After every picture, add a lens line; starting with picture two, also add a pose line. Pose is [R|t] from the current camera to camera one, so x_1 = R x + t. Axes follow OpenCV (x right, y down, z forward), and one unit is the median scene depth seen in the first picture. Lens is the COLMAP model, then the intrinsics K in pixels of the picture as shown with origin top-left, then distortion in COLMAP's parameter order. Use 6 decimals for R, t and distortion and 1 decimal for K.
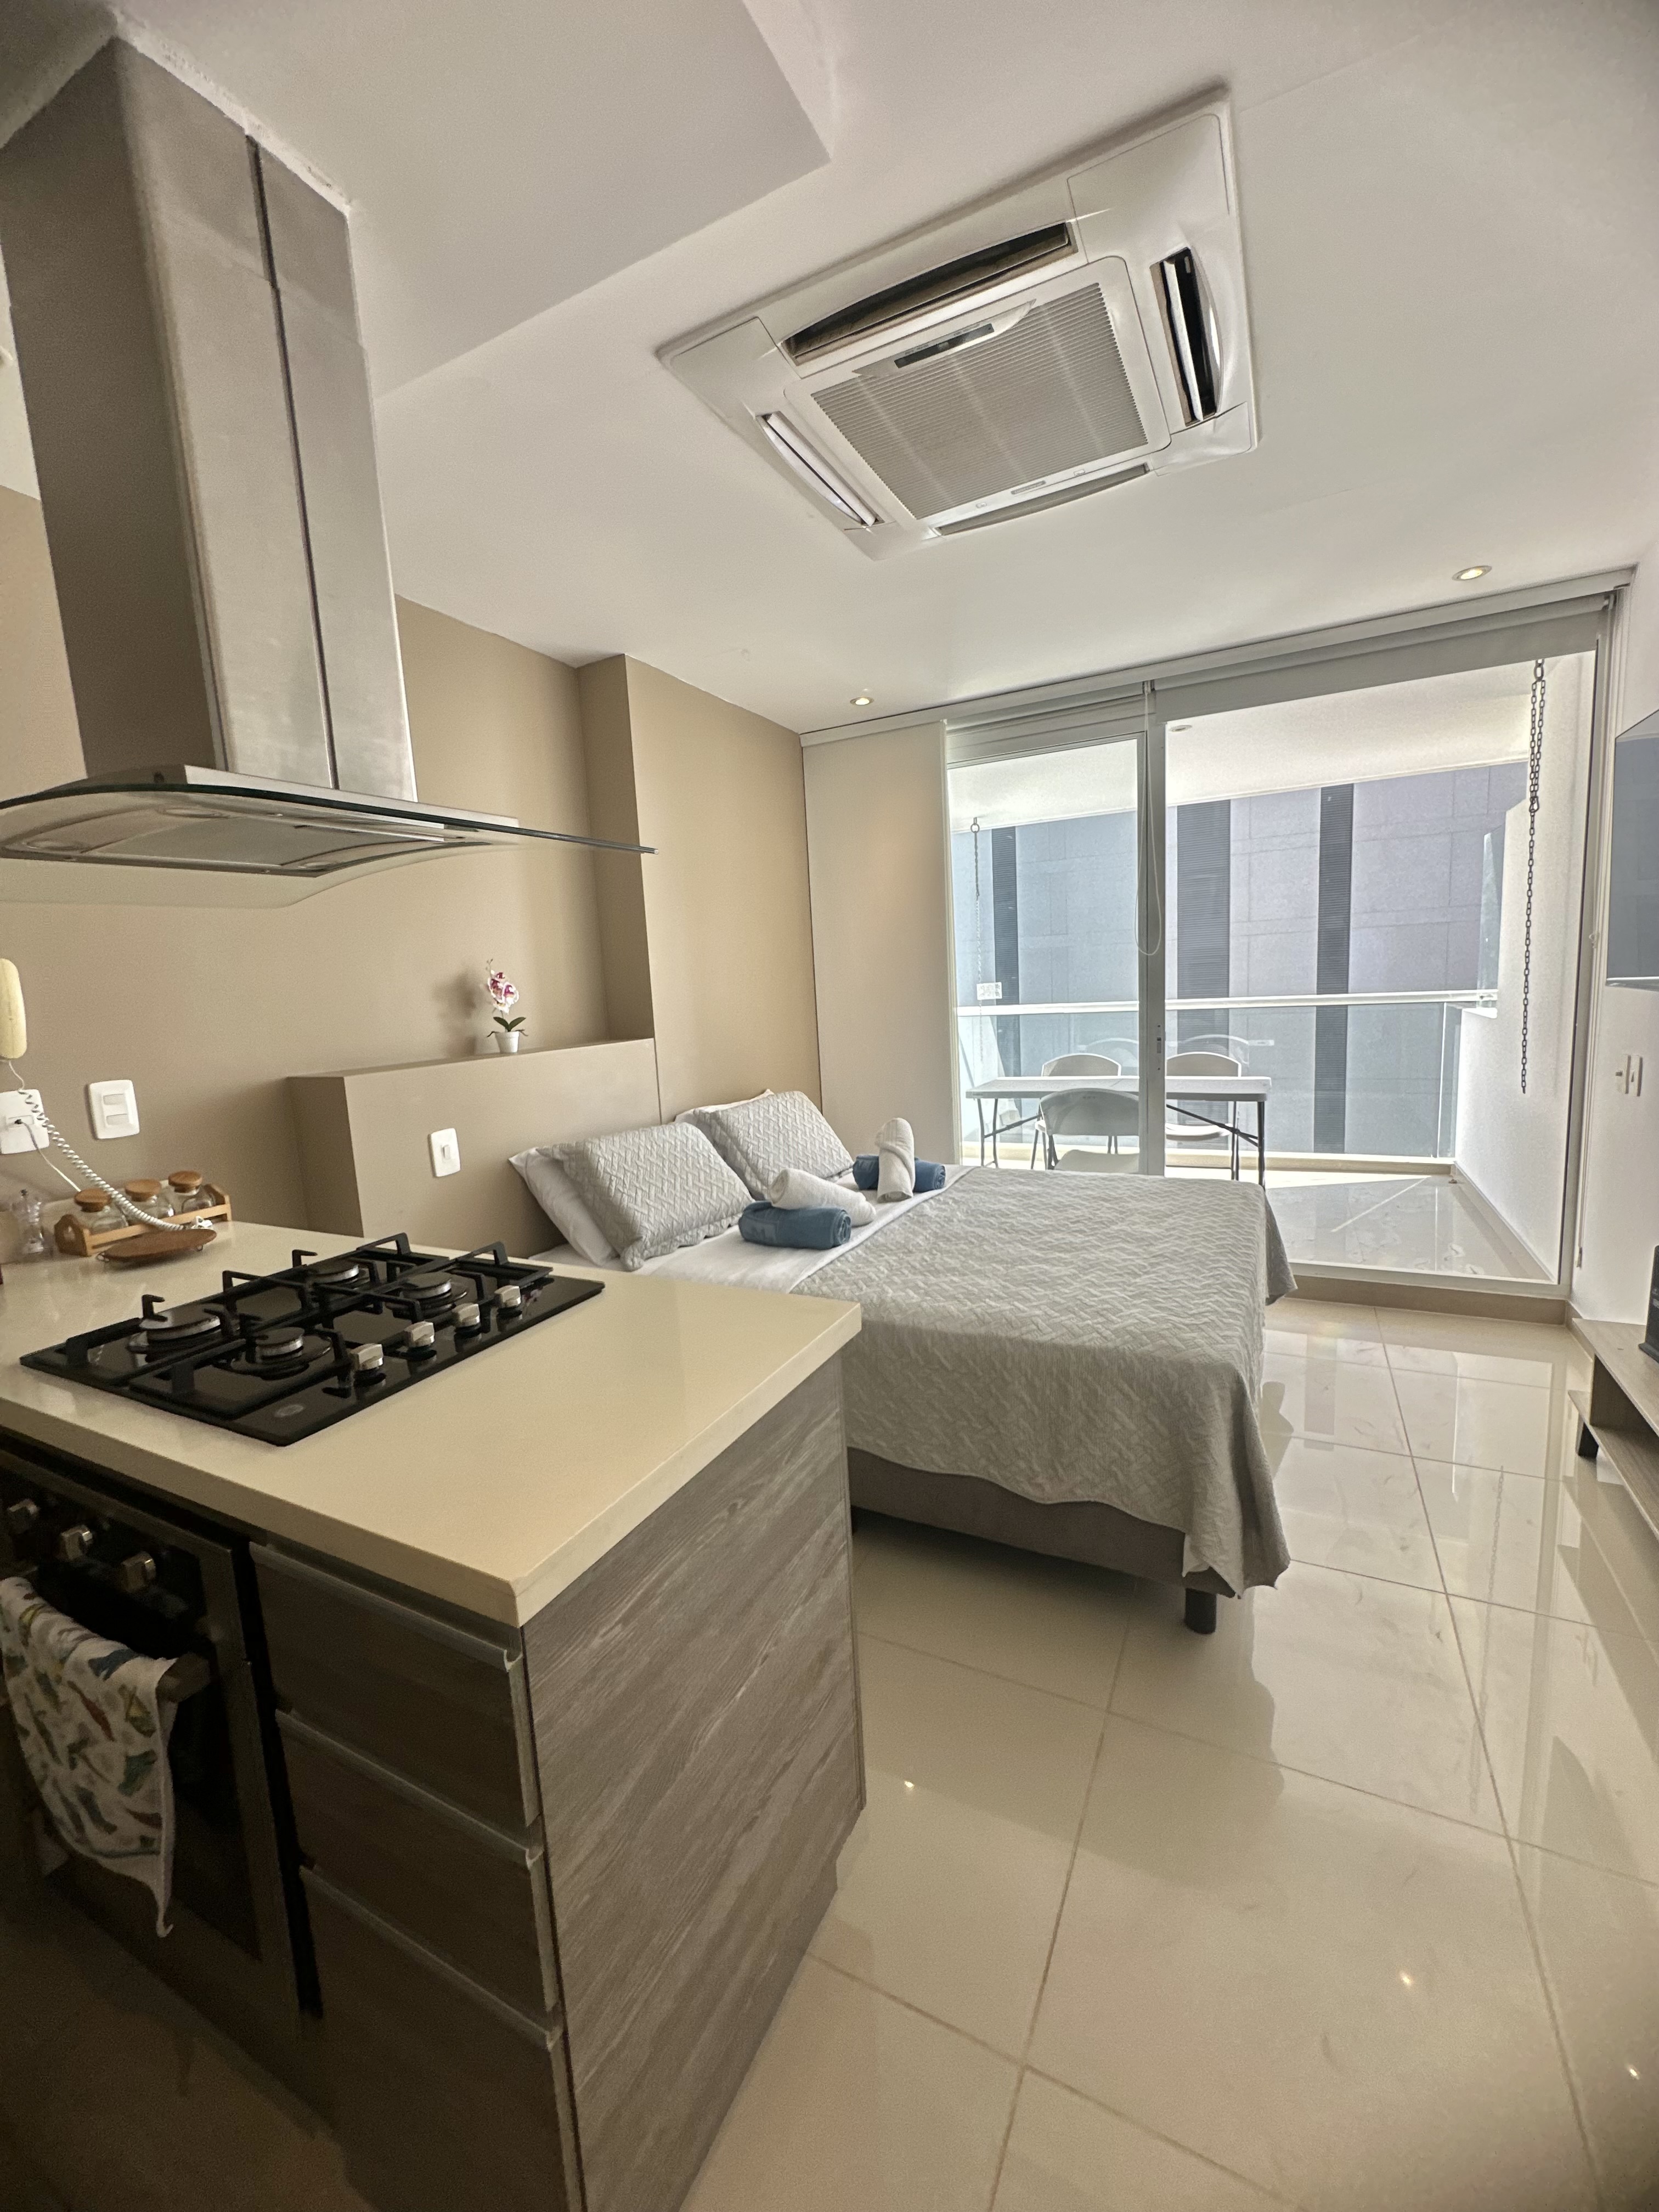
lens RADIAL K [[889.0, 0, 829.2], [0, 889.0, 1105.6], [0, 0, 1]] dist [-0.000719, 0.000022]
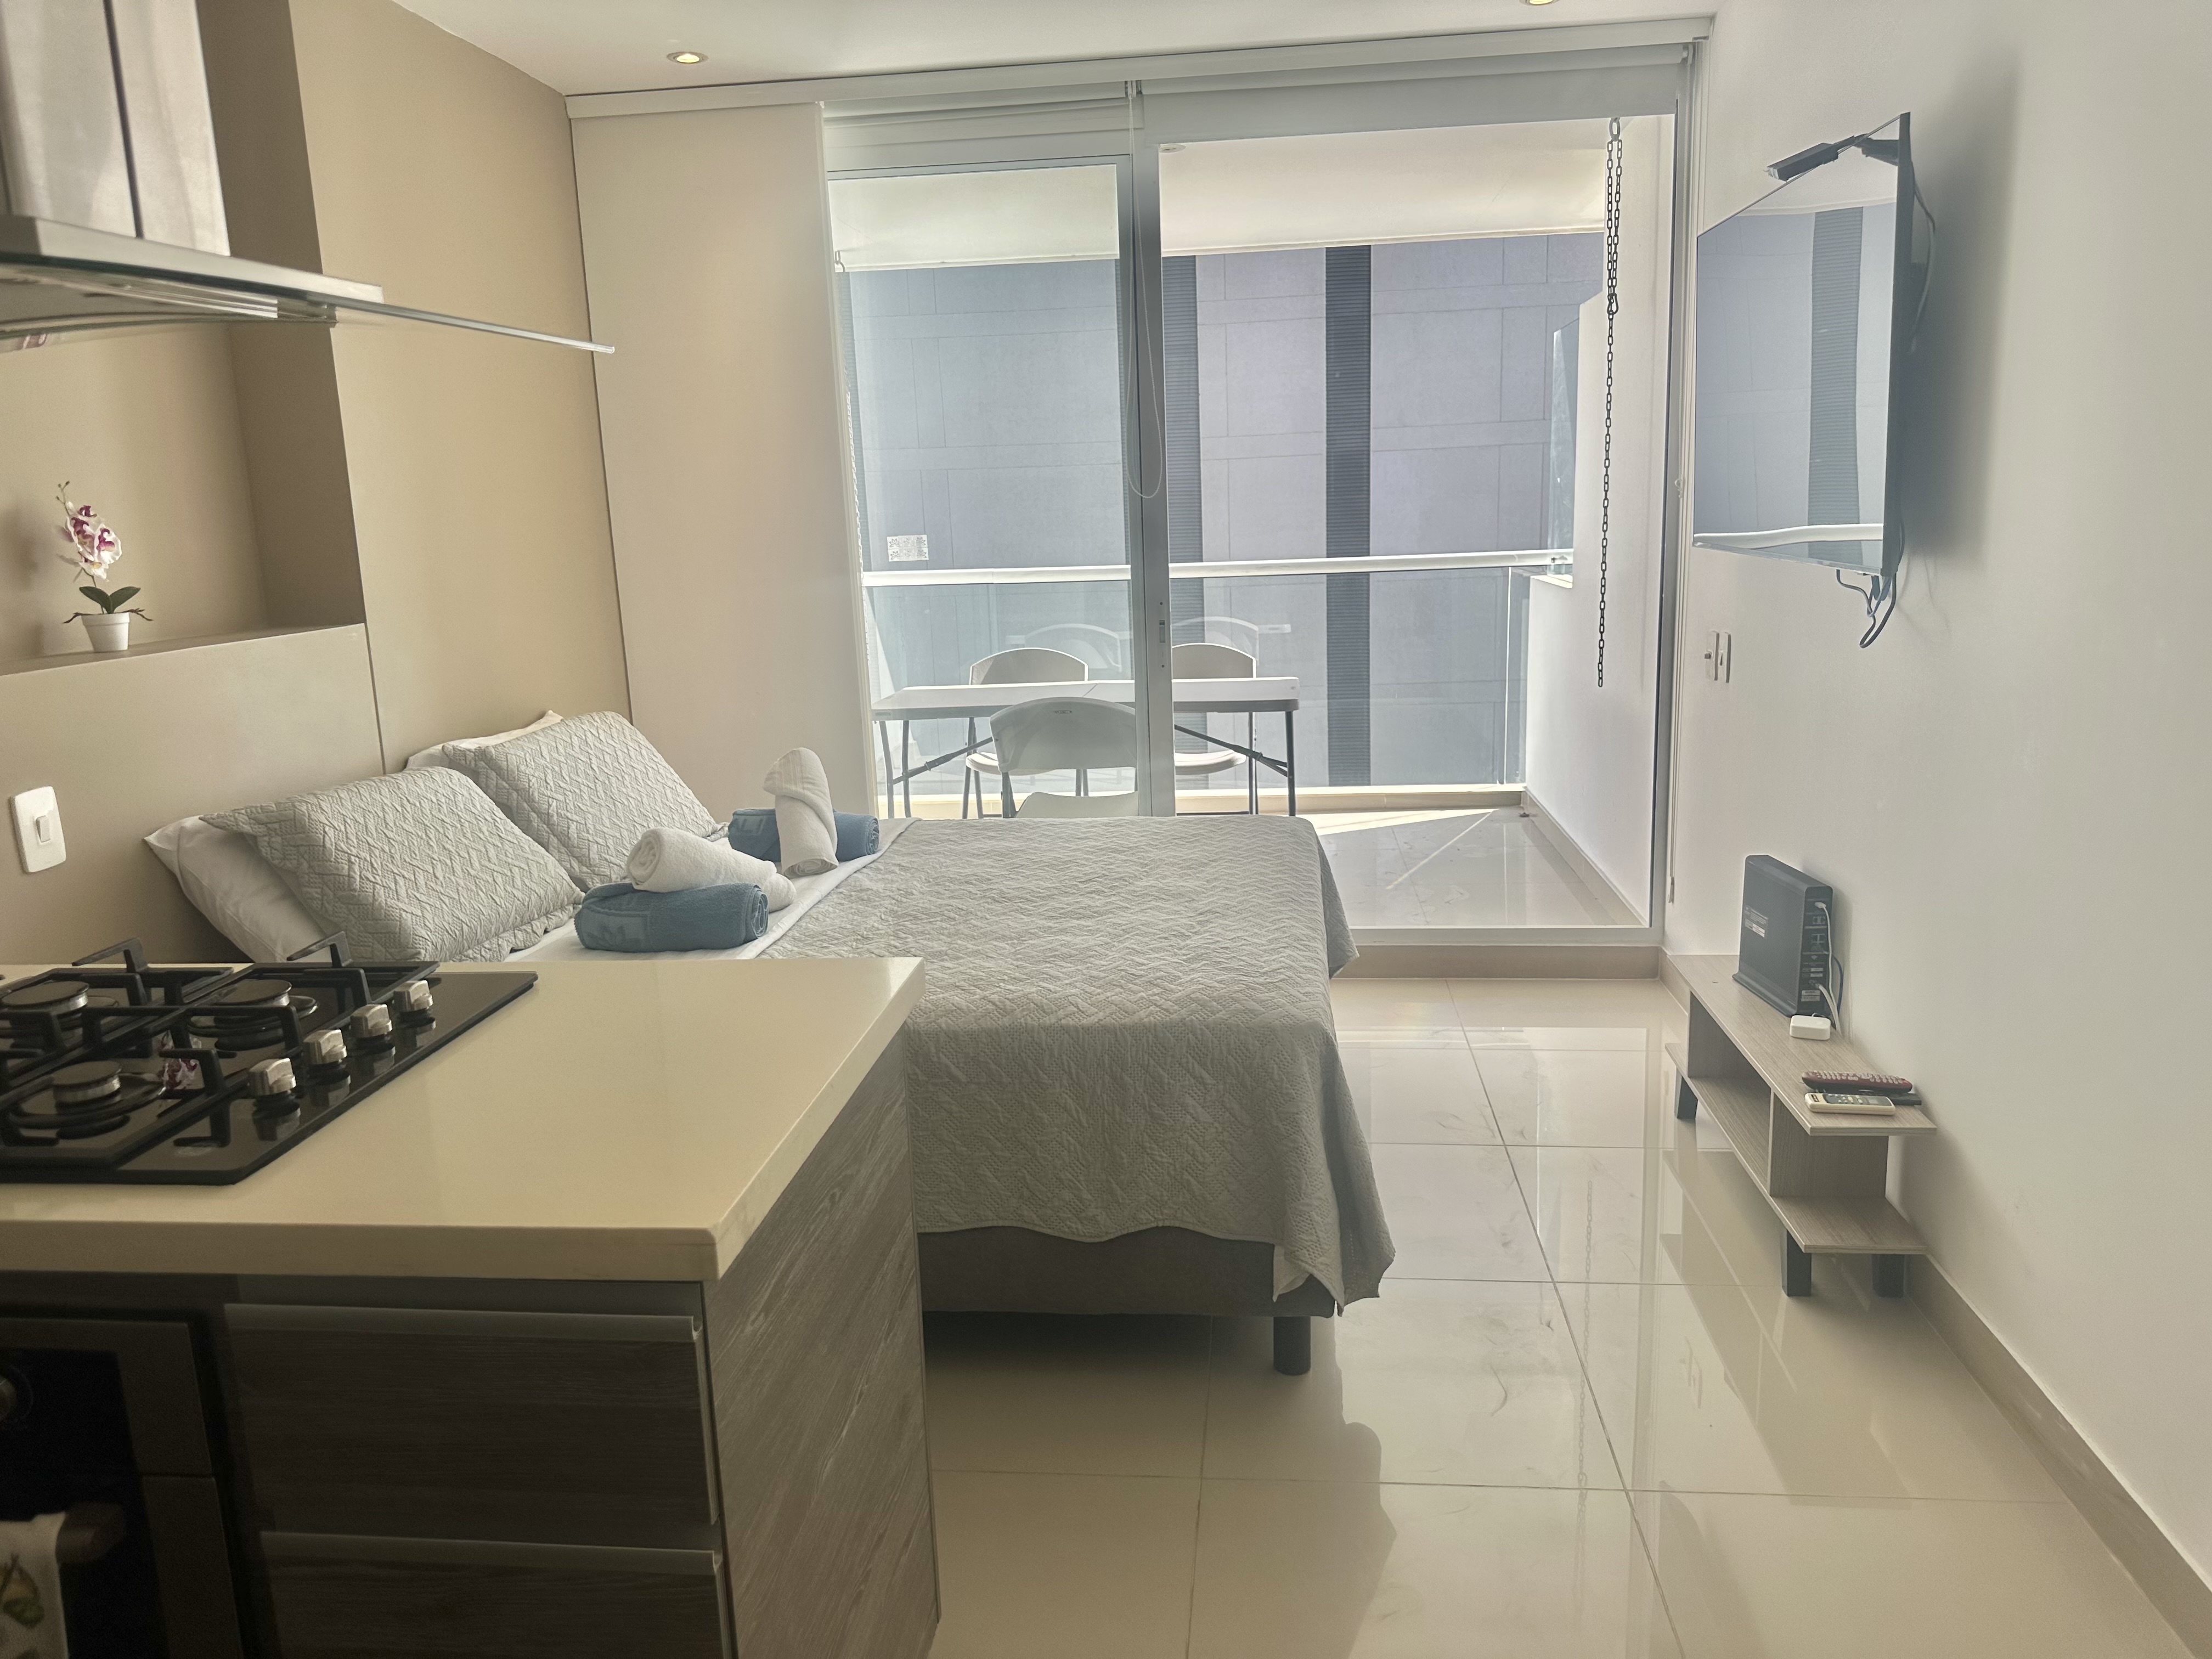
lens RADIAL K [[1555.7, 0, 1108.7], [0, 1555.7, 808.8], [0, 0, 1]] dist [0.122329, -0.189039]
pose [[0.934016, -0.051309, 0.353528, -0.176095], [0.037452, 0.998242, 0.045932, 0.022047], [-0.355263, -0.029661, 0.934296, -0.199149]]
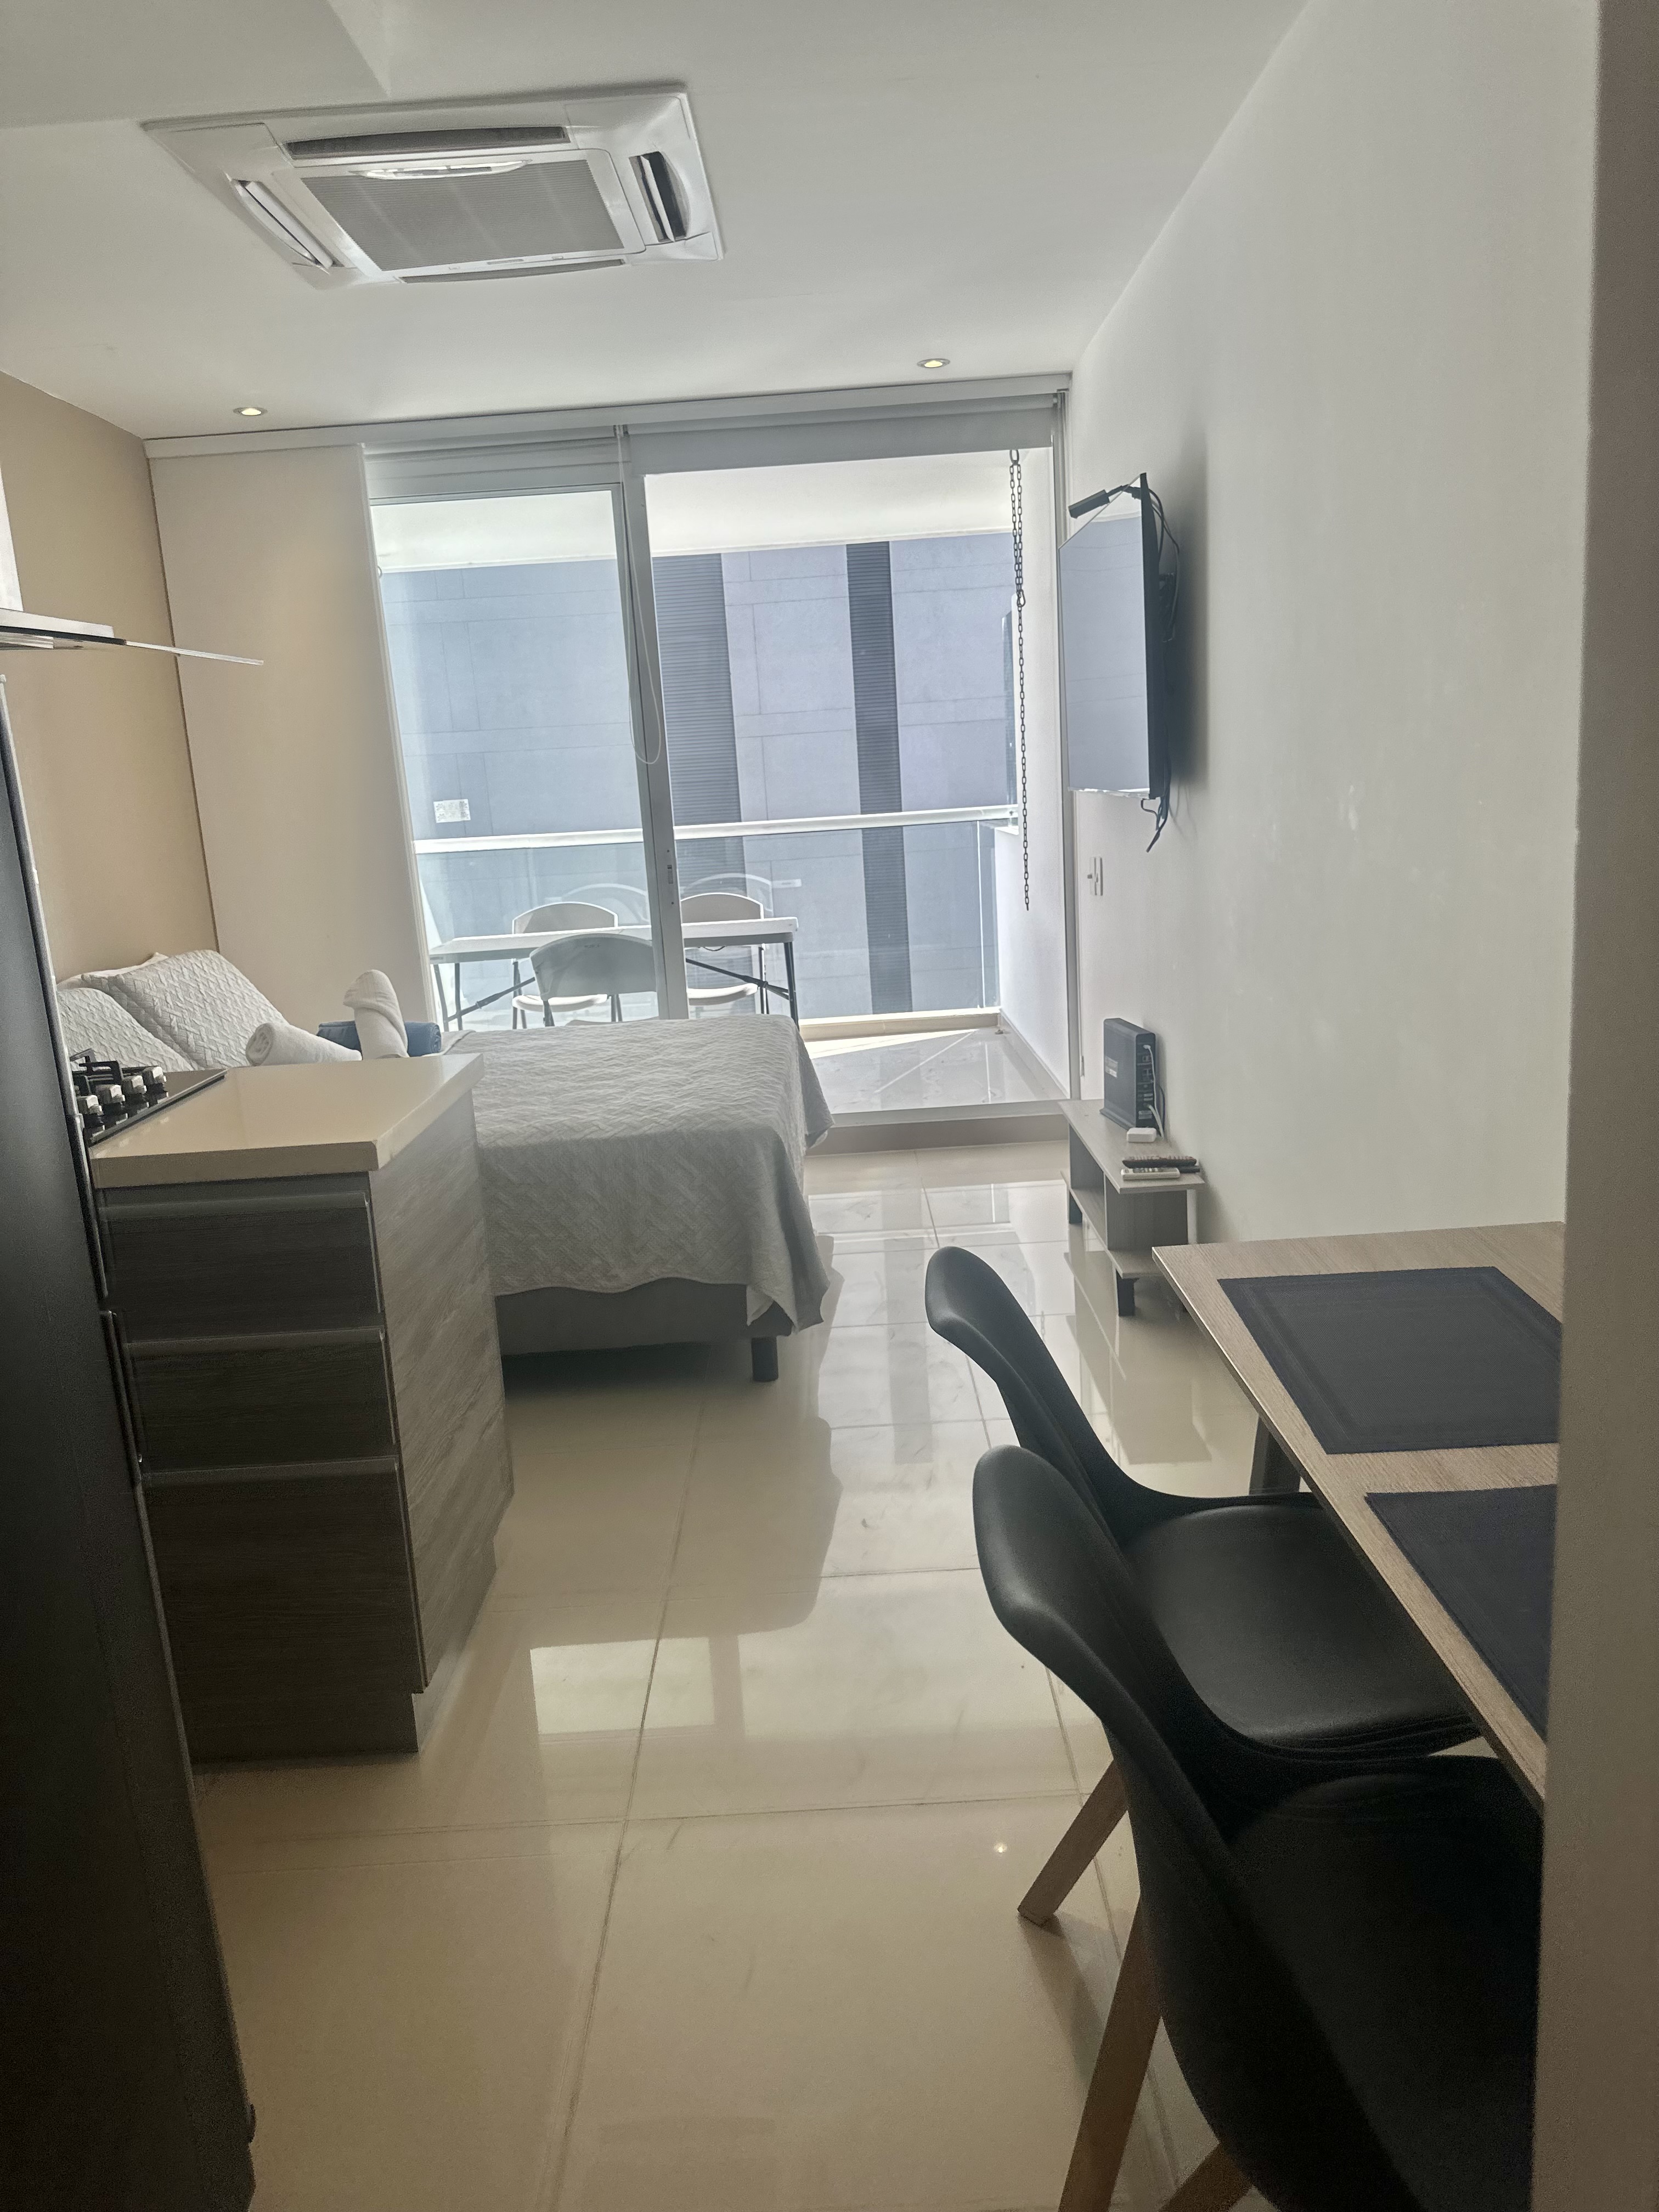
lens RADIAL K [[1555.7, 0, 816.7], [0, 1555.7, 1094.9], [0, 0, 1]] dist [0.122329, -0.189039]
pose [[0.892195, -0.095914, 0.441348, -0.303116], [0.079181, 0.995273, 0.056228, 0.118819], [-0.444655, -0.015220, 0.895573, -0.659930]]
